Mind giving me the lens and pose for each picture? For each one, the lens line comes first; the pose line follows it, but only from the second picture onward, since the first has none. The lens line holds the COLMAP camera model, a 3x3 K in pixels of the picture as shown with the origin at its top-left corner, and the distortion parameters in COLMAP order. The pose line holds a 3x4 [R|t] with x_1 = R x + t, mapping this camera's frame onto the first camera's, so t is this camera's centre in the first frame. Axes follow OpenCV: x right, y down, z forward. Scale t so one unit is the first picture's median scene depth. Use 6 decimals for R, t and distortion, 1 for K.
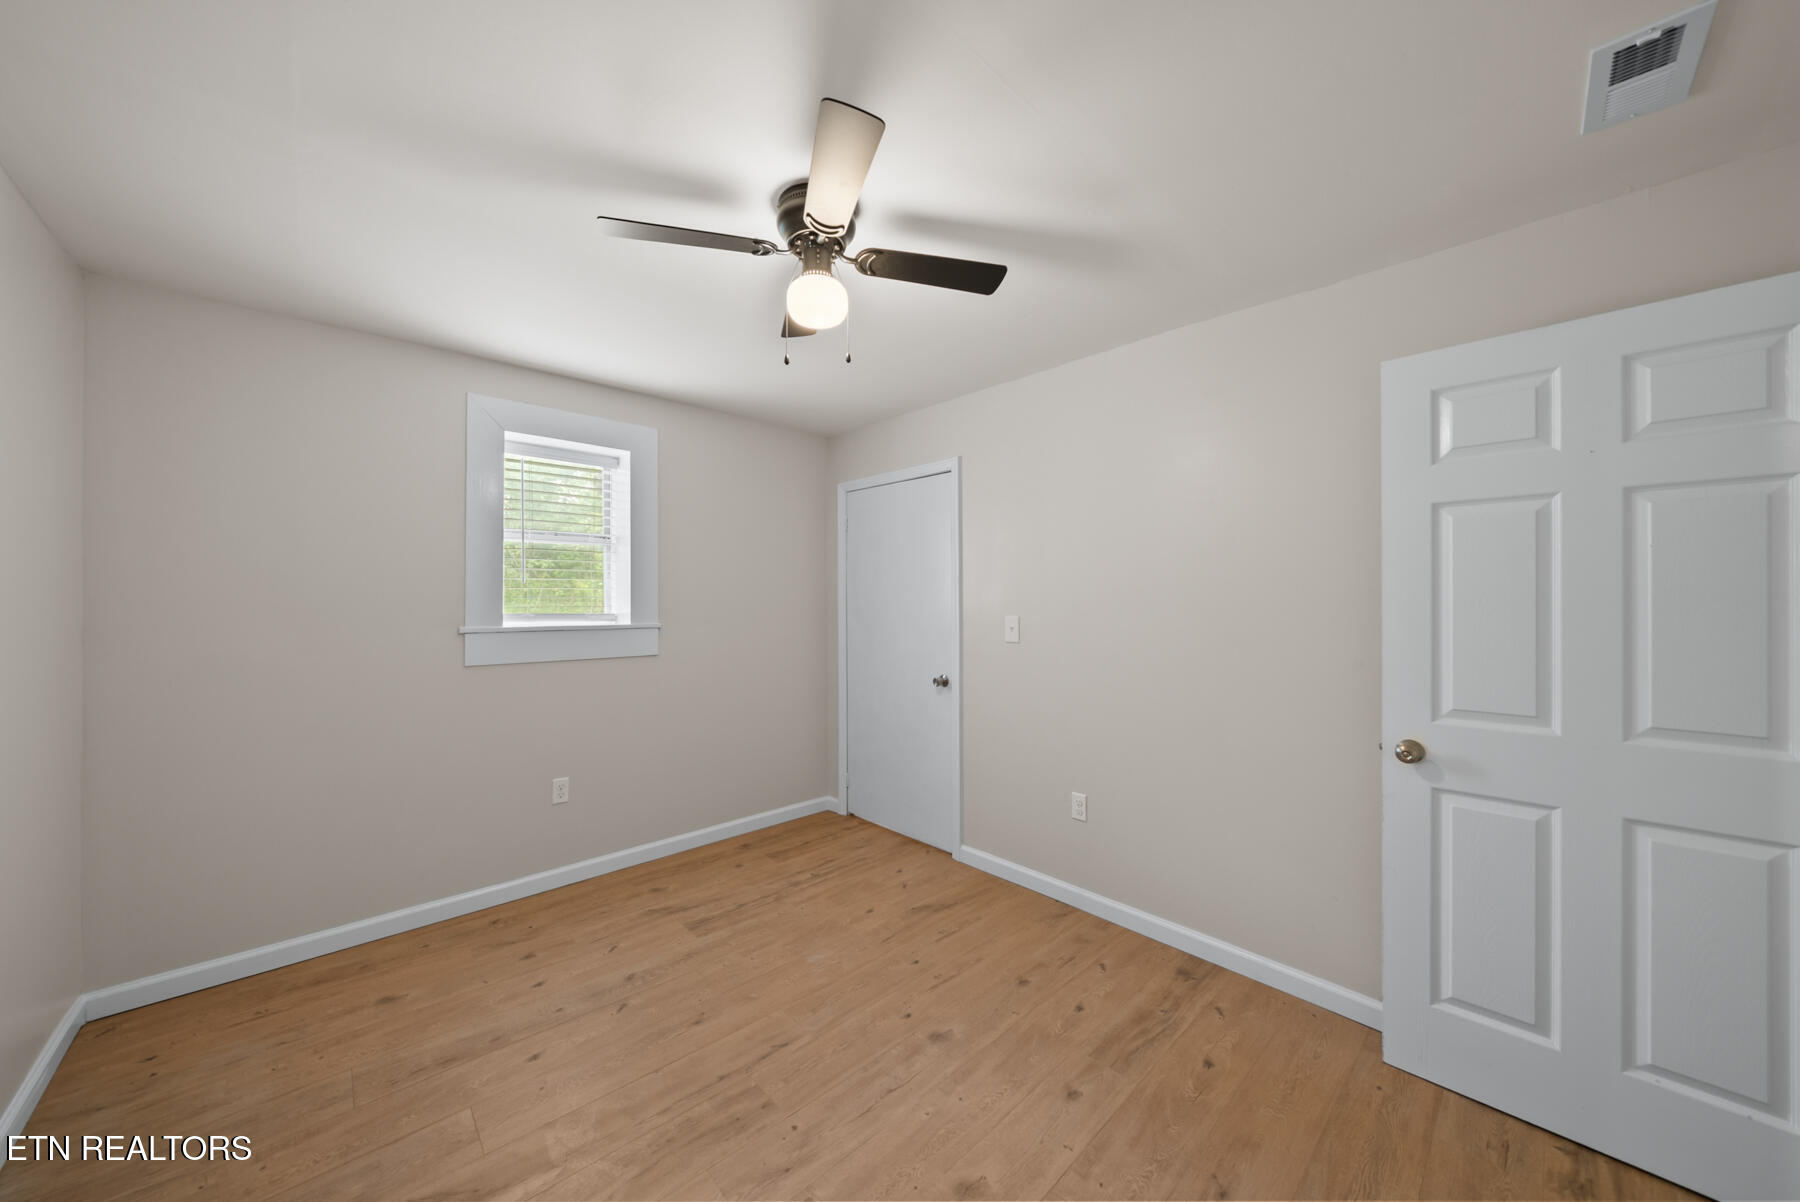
lens RADIAL K [[619.7, 0, 890.7], [0, 619.7, 602.5], [0, 0, 1]] dist [-0.000205, 0.000166]
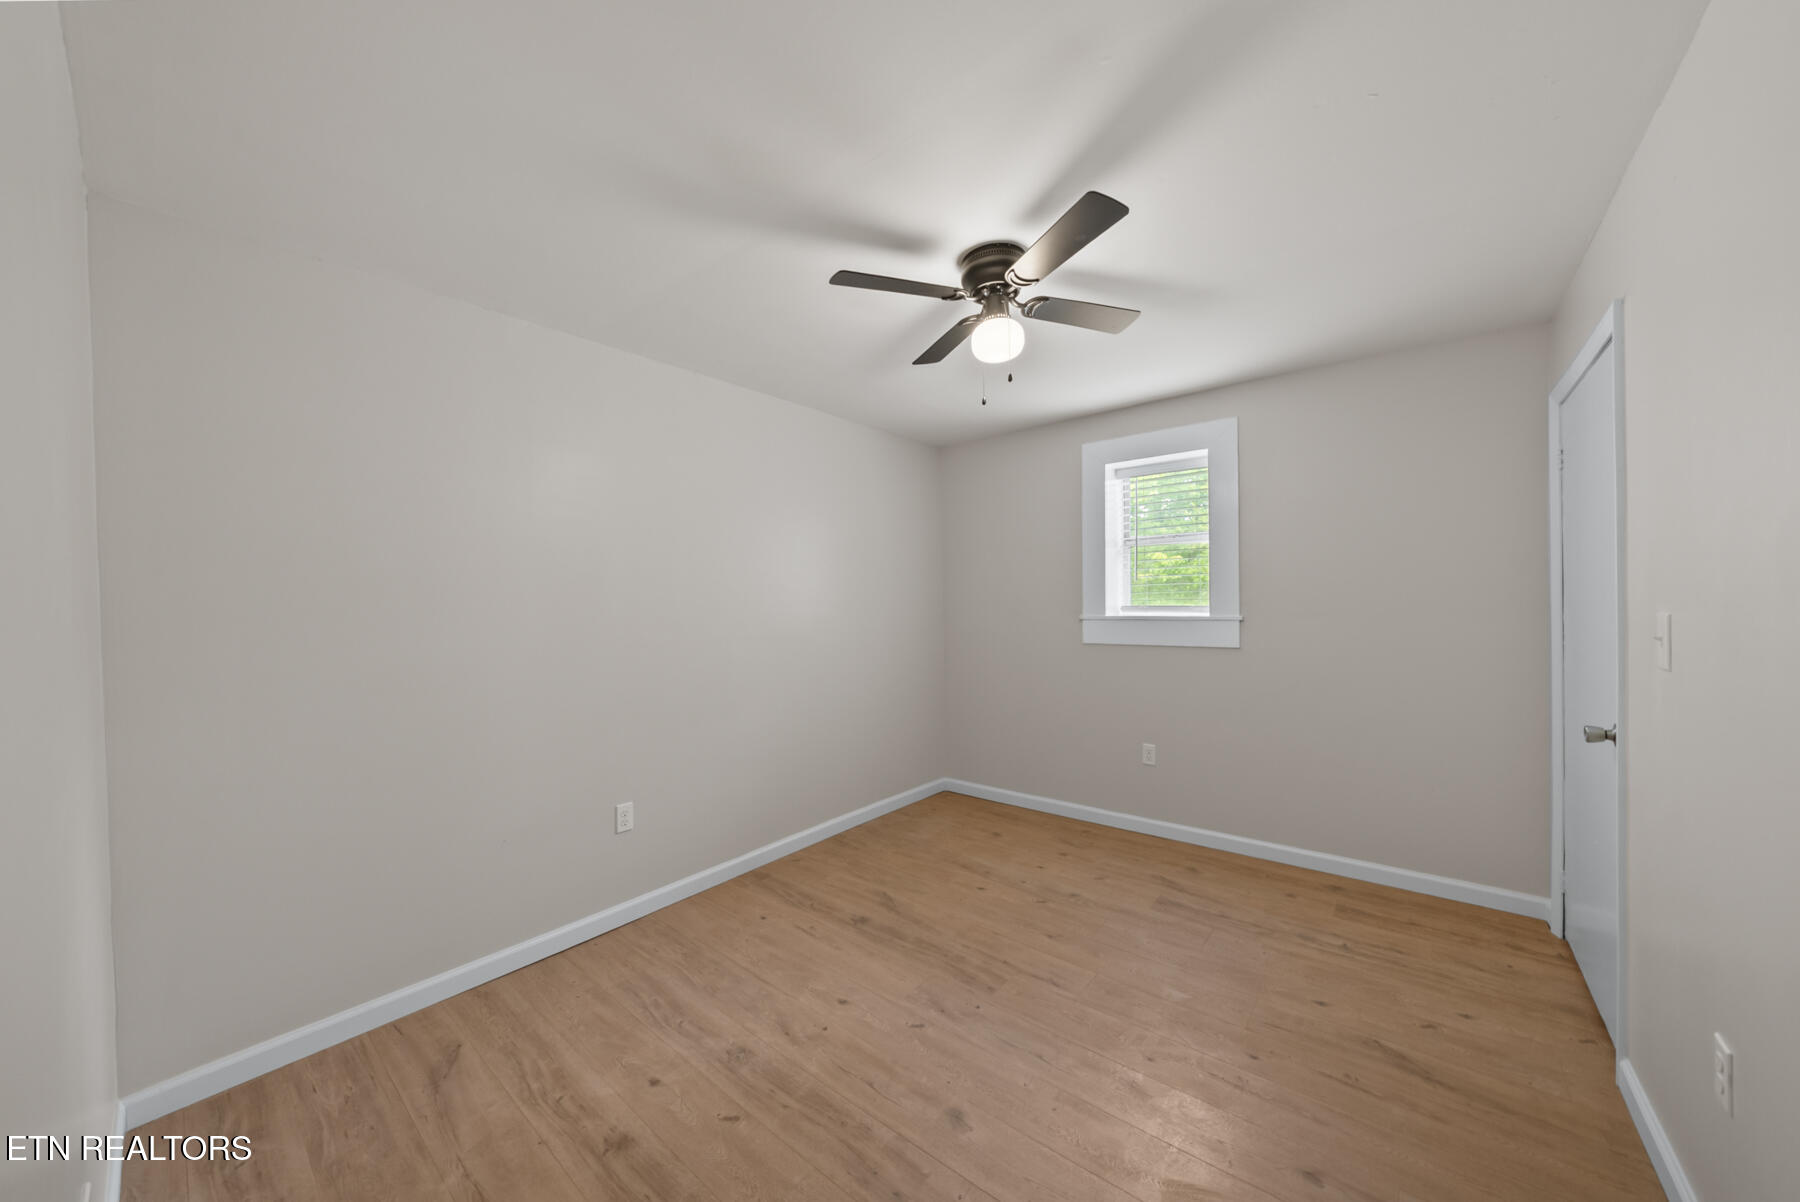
lens RADIAL K [[619.7, 0, 890.7], [0, 619.7, 602.5], [0, 0, 1]] dist [-0.000205, 0.000166]
pose [[0.126805, -0.005057, -0.991915, 0.618496], [0.014077, 0.999895, -0.003299, 0.009076], [0.991828, -0.013545, 0.126863, 0.379982]]
